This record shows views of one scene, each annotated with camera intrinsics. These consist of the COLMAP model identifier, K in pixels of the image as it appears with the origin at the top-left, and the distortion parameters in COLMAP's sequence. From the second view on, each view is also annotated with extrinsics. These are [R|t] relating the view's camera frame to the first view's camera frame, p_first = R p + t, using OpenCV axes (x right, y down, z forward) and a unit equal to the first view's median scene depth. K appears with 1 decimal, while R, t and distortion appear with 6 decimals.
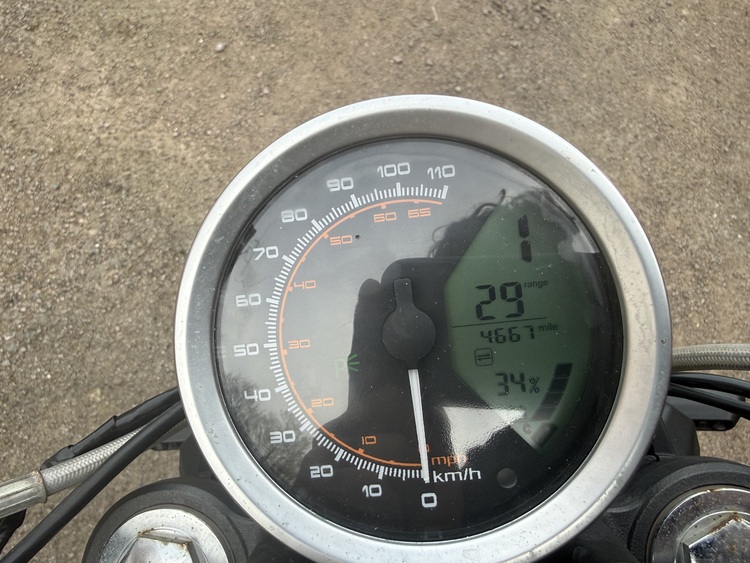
lens RADIAL K [[673.3, 0, 375.0], [0, 673.3, 281.5], [0, 0, 1]] dist [-0.008860, -0.020773]
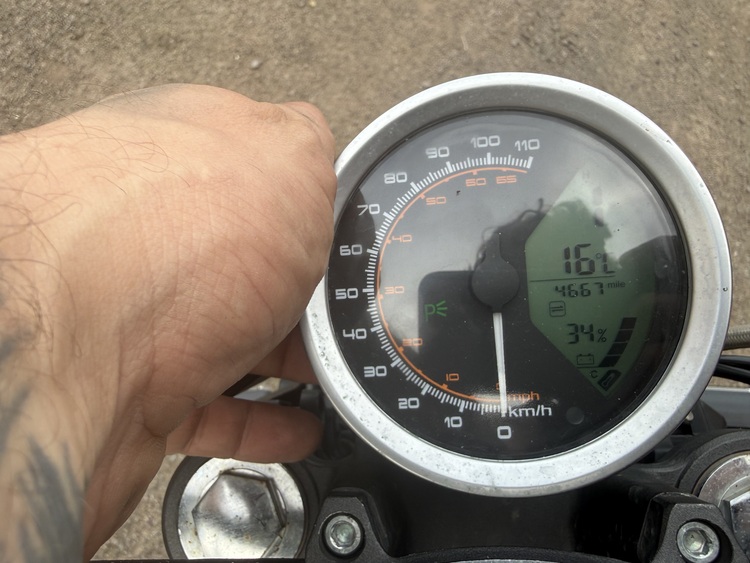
lens RADIAL K [[673.3, 0, 375.0], [0, 673.3, 281.5], [0, 0, 1]] dist [-0.008860, -0.020773]
pose [[0.998468, 0.051352, -0.020626, -0.121738], [-0.052073, 0.997991, -0.036077, 0.120579], [0.018732, 0.037095, 0.999136, -0.136356]]
